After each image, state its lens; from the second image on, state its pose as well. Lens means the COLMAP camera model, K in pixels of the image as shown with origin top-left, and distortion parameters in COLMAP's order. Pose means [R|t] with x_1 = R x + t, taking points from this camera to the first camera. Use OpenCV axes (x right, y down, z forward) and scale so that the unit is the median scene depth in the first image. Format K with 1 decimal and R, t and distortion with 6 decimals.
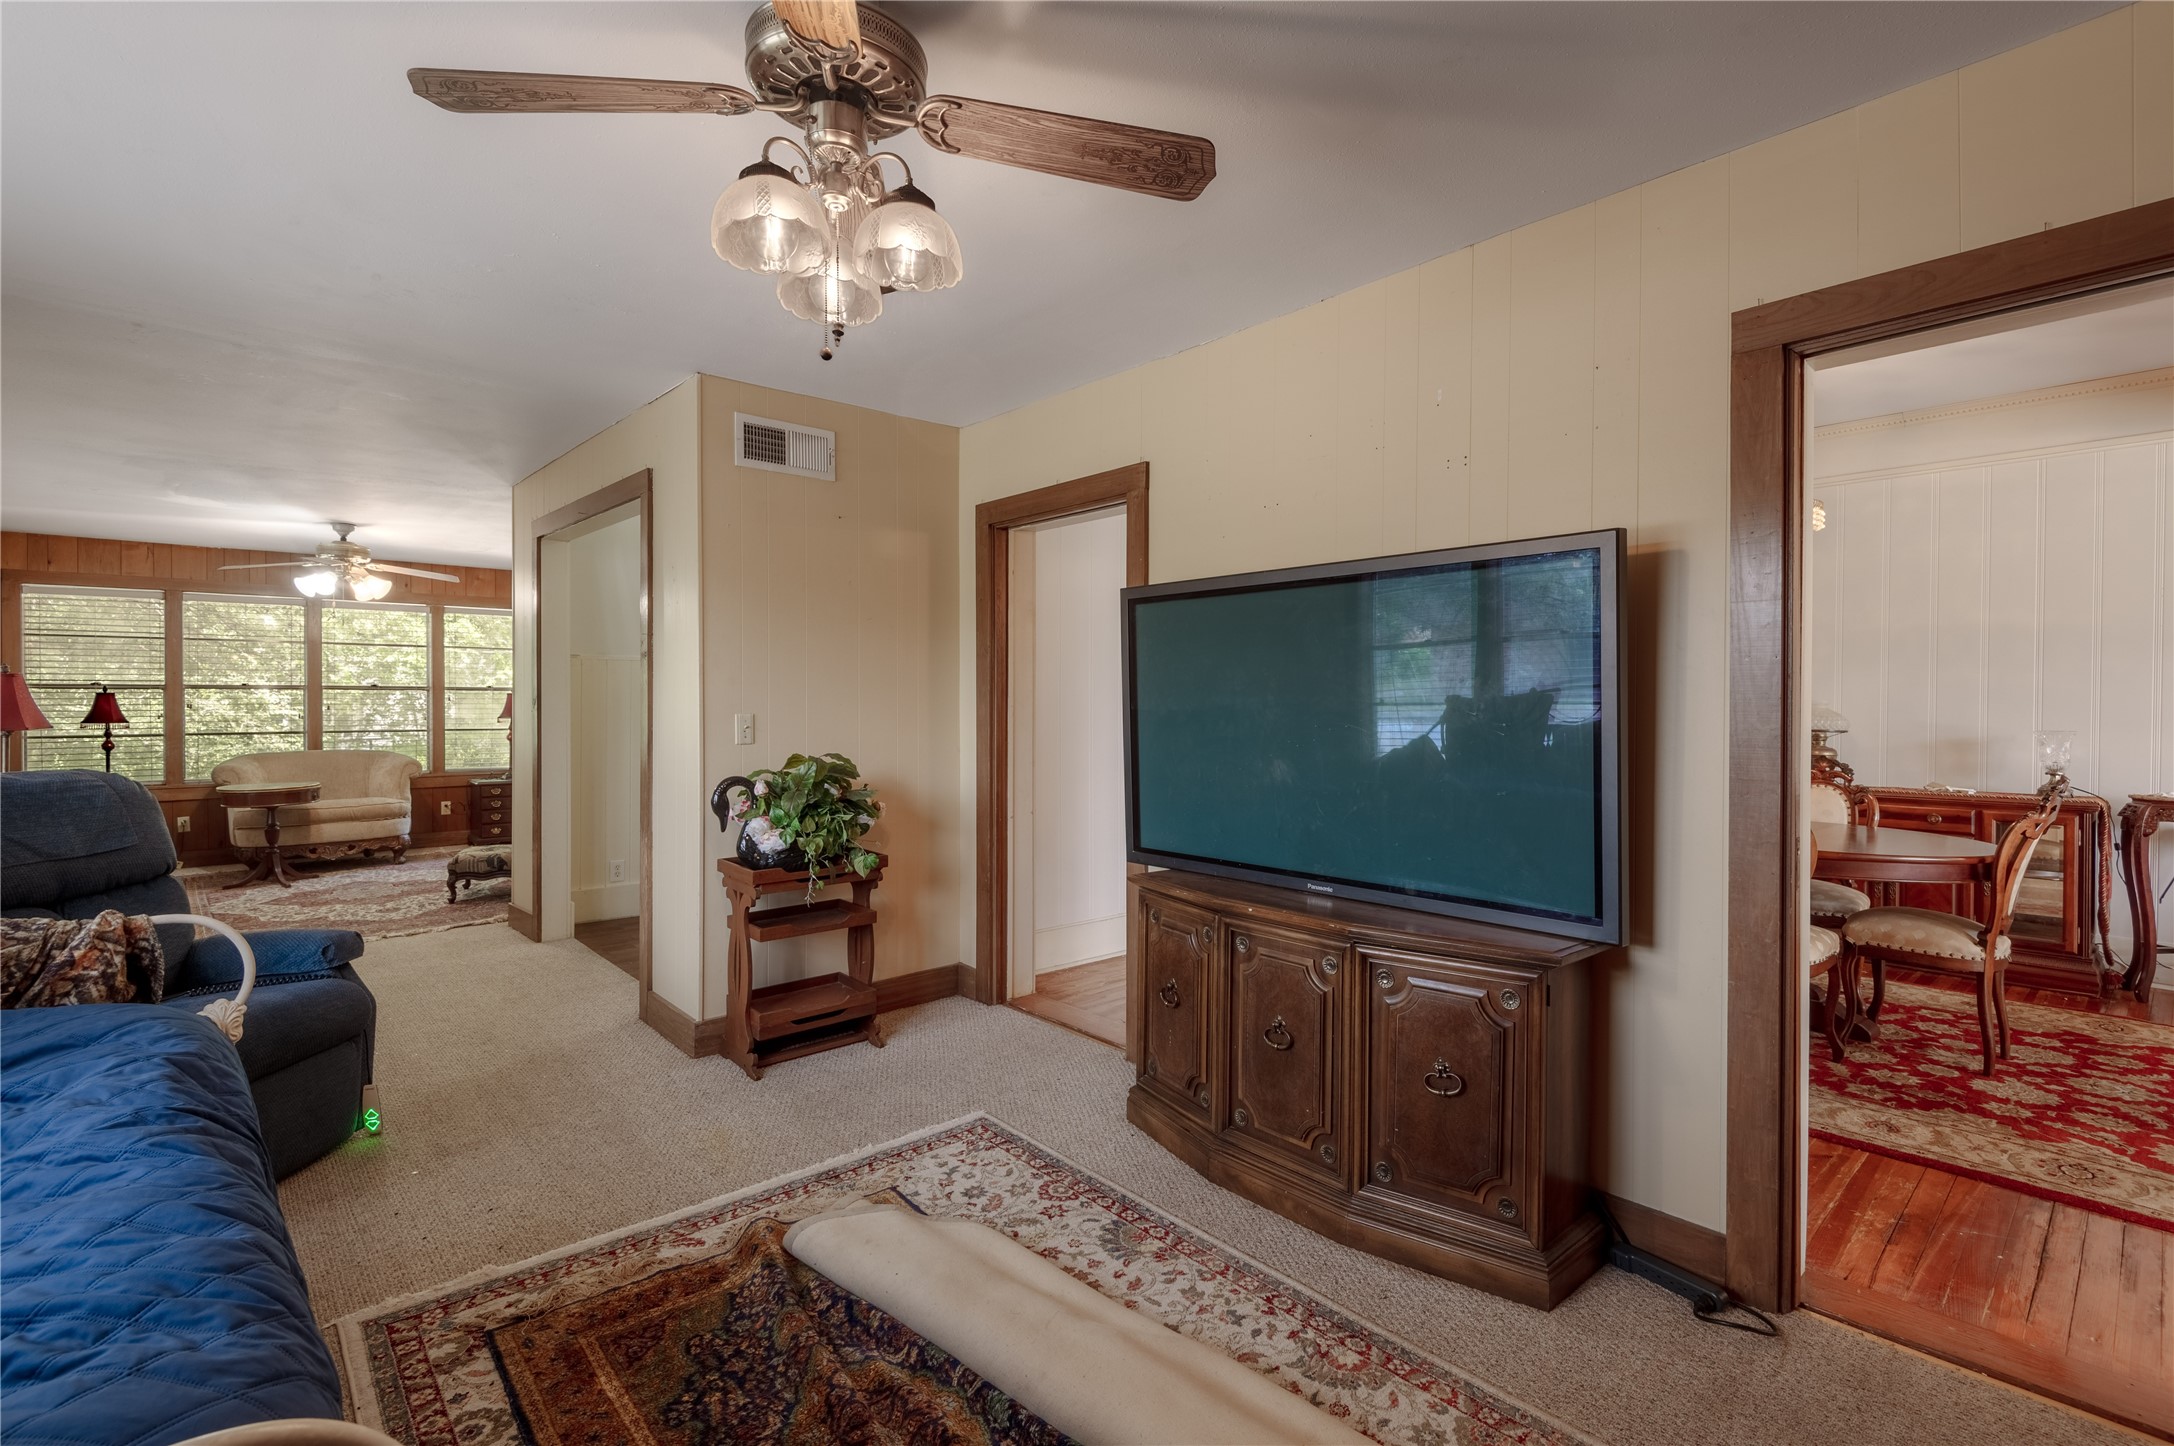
lens RADIAL K [[1016.6, 0, 1082.5], [0, 1016.6, 702.9], [0, 0, 1]] dist [0.020381, -0.008001]
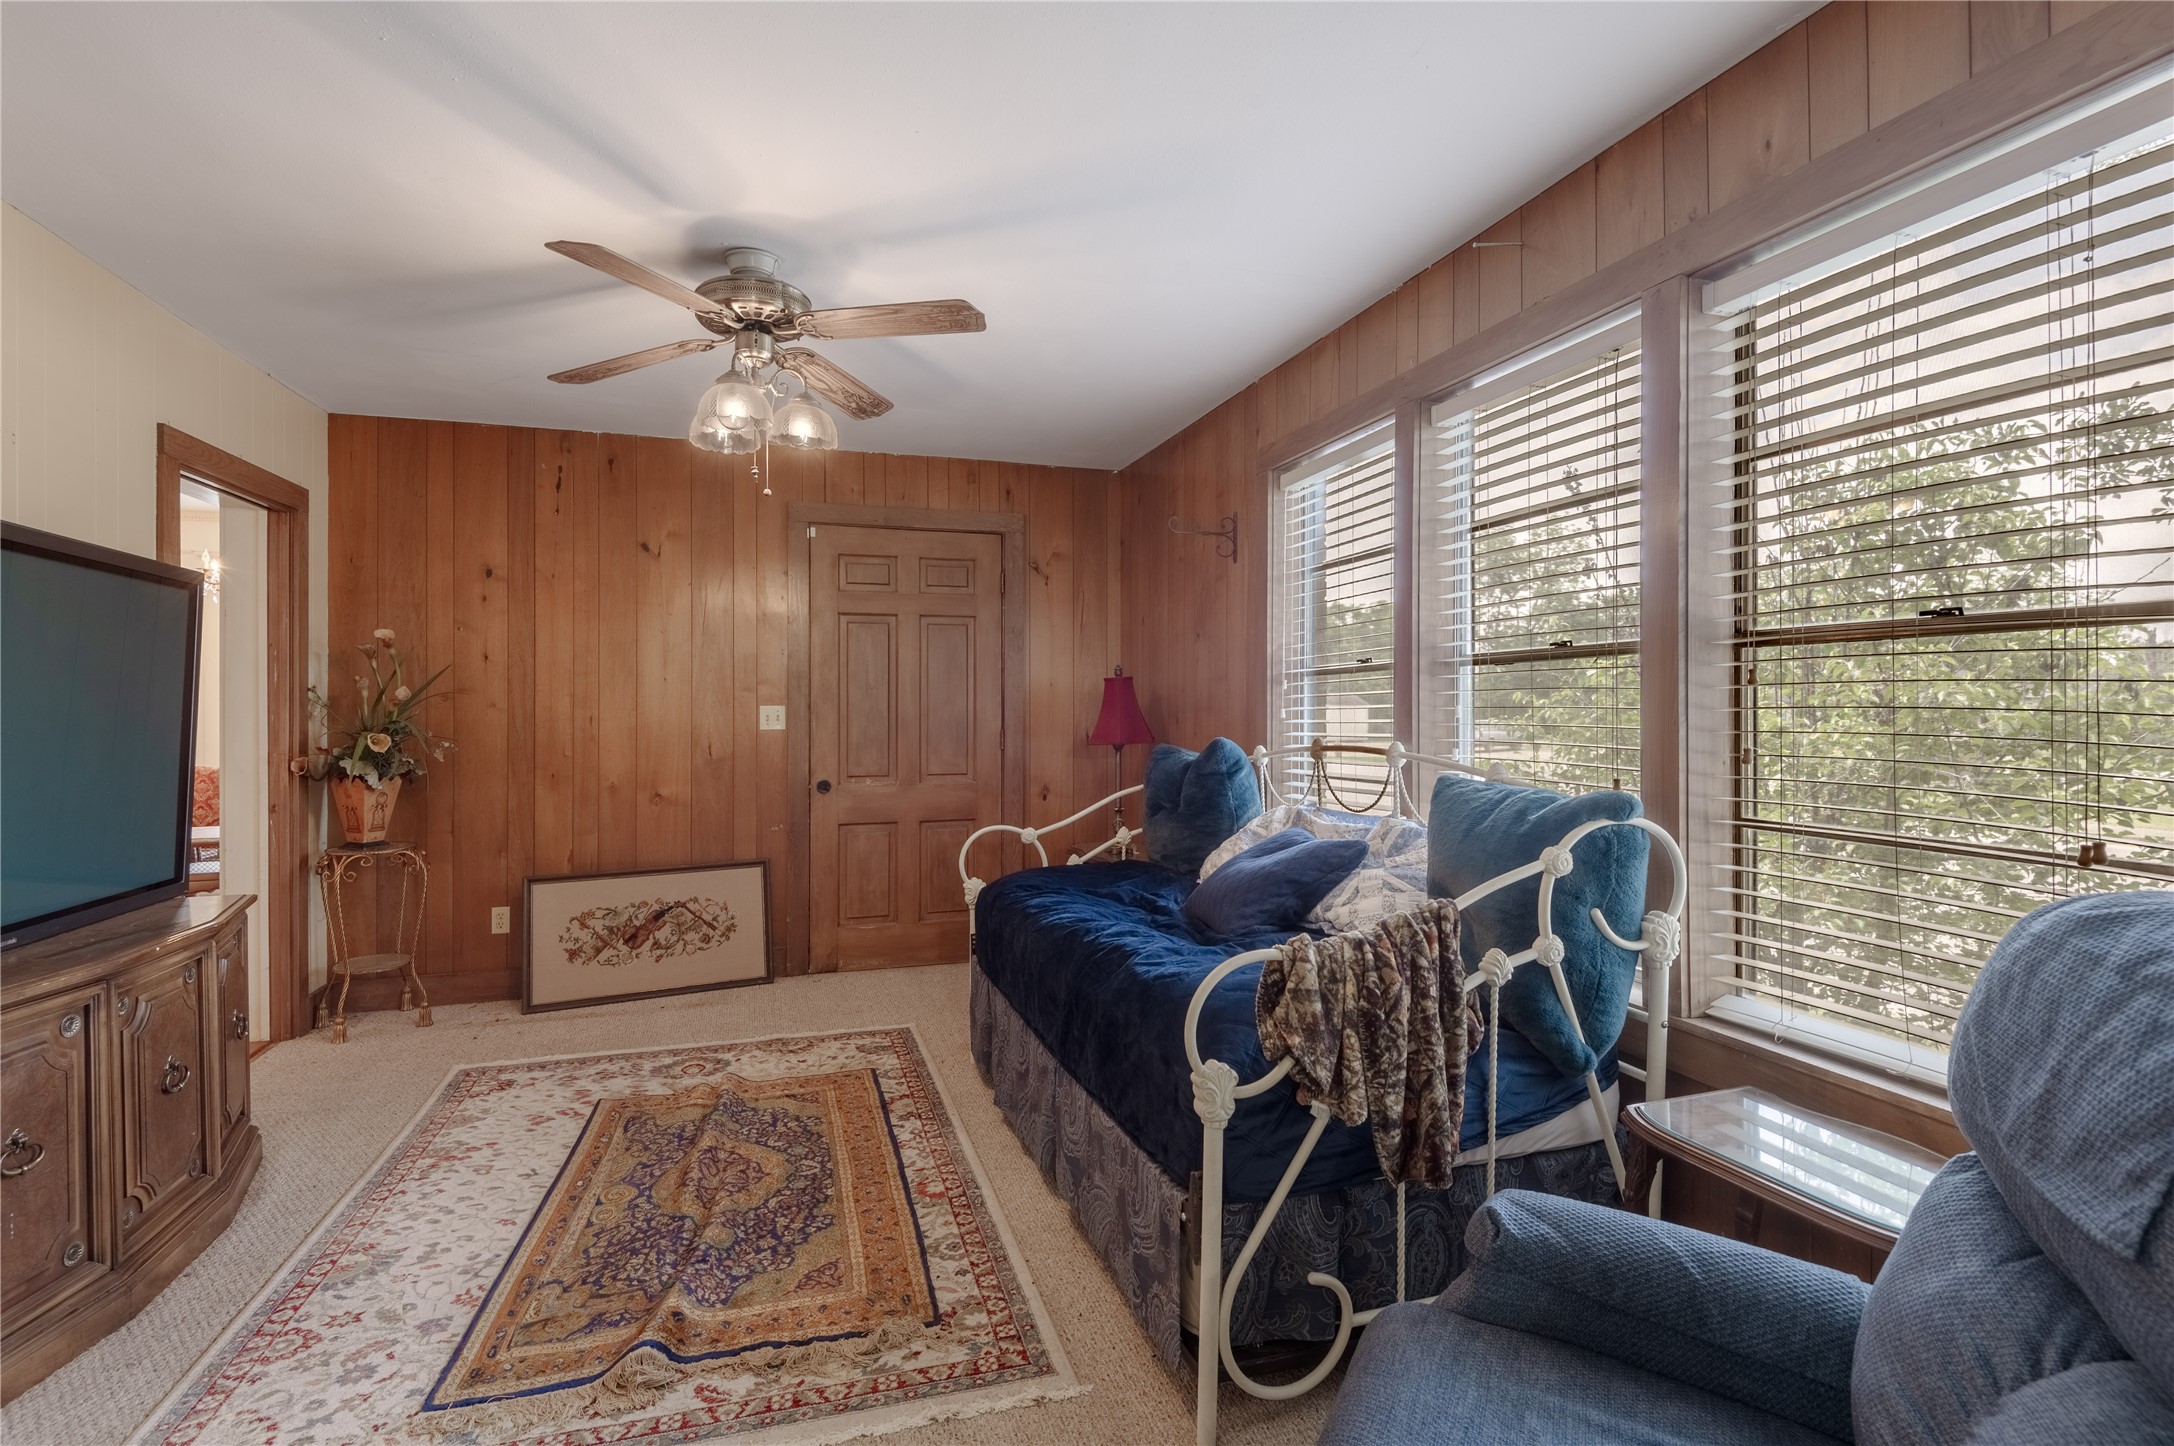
lens RADIAL K [[1016.6, 0, 1091.1], [0, 1016.6, 719.3], [0, 0, 1]] dist [0.020381, -0.008001]
pose [[-0.916874, -0.000407, 0.399176, -0.315149], [0.002301, 0.999977, 0.006305, 0.003505], [-0.399169, 0.006699, -0.916853, 0.523914]]
